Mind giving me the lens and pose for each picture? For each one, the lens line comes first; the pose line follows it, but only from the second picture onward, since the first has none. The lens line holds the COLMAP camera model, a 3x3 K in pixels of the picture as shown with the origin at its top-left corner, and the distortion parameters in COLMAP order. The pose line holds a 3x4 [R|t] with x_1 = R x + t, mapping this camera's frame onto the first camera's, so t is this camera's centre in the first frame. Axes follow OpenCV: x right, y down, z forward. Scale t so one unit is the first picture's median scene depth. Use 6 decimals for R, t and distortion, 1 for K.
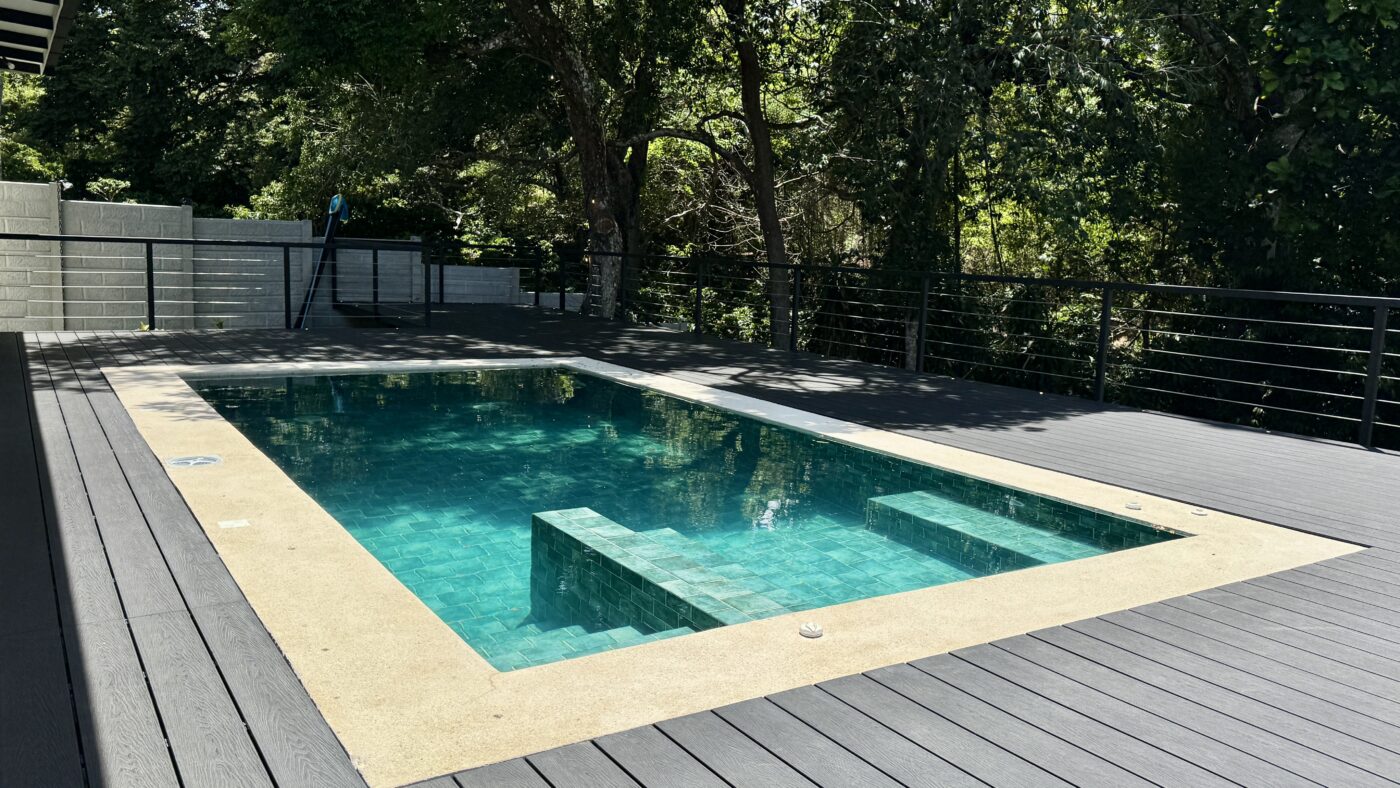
lens RADIAL K [[1047.8, 0, 699.9], [0, 1047.8, 394.0], [0, 0, 1]] dist [0.010554, 0.000497]
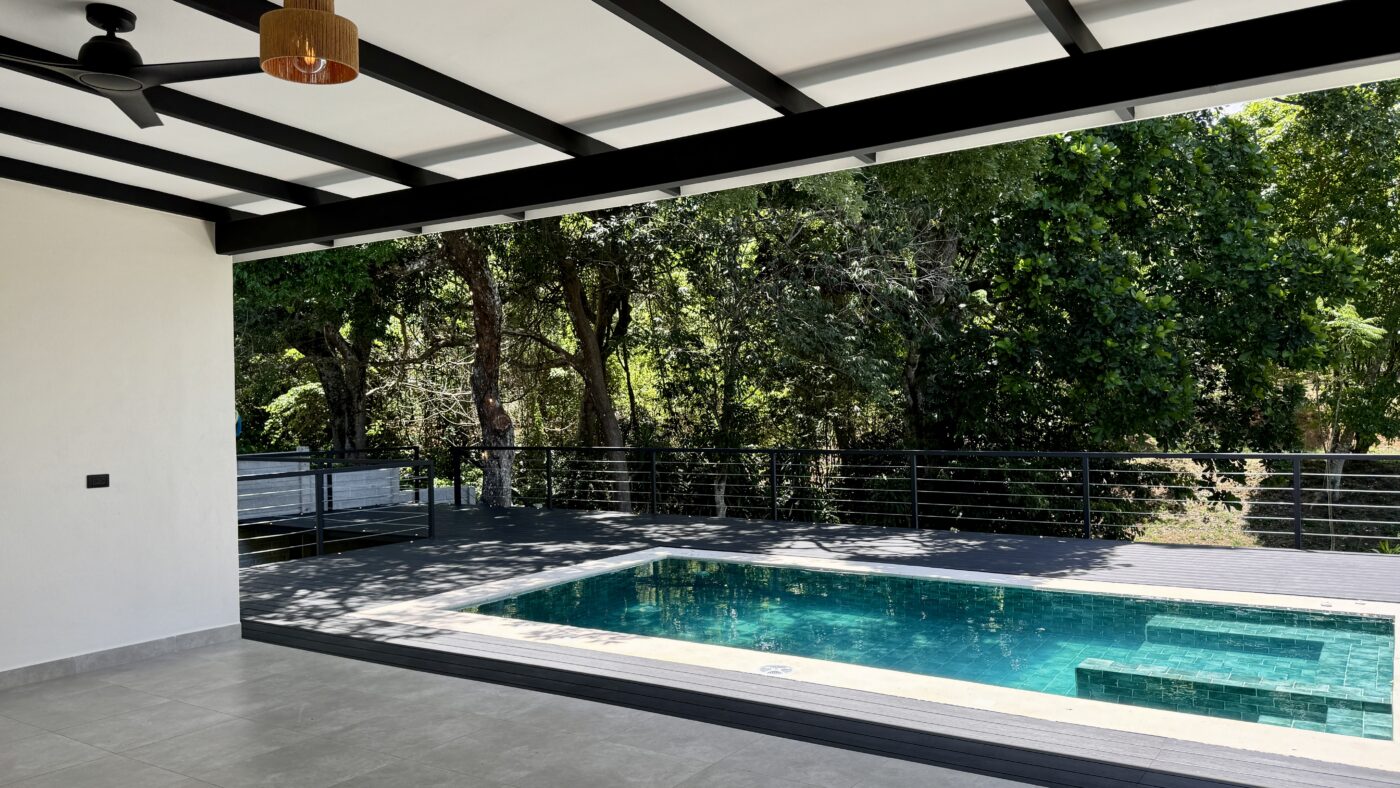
lens RADIAL K [[1049.4, 0, 700.6], [0, 1049.4, 395.0], [0, 0, 1]] dist [0.008072, -0.000009]
pose [[0.917509, -0.060777, 0.393043, -0.311881], [0.116964, 0.985786, -0.120604, -0.034263], [-0.380126, 0.156627, 0.911577, -0.058632]]
